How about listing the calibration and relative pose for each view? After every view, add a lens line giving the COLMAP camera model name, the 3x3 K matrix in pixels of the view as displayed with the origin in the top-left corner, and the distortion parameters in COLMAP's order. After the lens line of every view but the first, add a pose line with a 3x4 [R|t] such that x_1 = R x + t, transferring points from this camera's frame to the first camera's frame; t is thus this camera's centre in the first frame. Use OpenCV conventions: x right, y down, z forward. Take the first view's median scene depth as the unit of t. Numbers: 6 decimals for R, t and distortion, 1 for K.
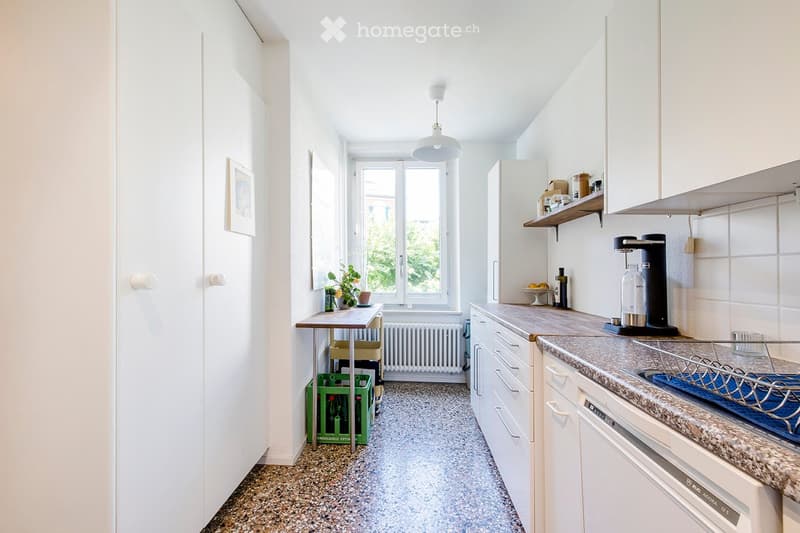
lens RADIAL K [[334.3, 0, 399.8], [0, 334.3, 272.2], [0, 0, 1]] dist [-0.000019, -0.000147]
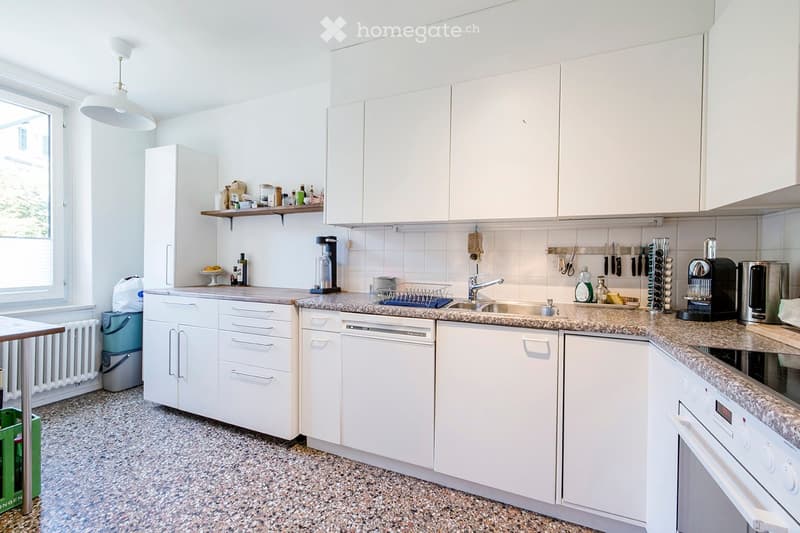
lens RADIAL K [[324.9, 0, 400.0], [0, 324.9, 266.5], [0, 0, 1]] dist [0.001321, 0.000273]
pose [[0.344845, -0.027382, 0.938260, -0.448342], [-0.007099, 0.999470, 0.031777, -0.006006], [-0.938633, -0.017619, 0.344468, 0.034173]]
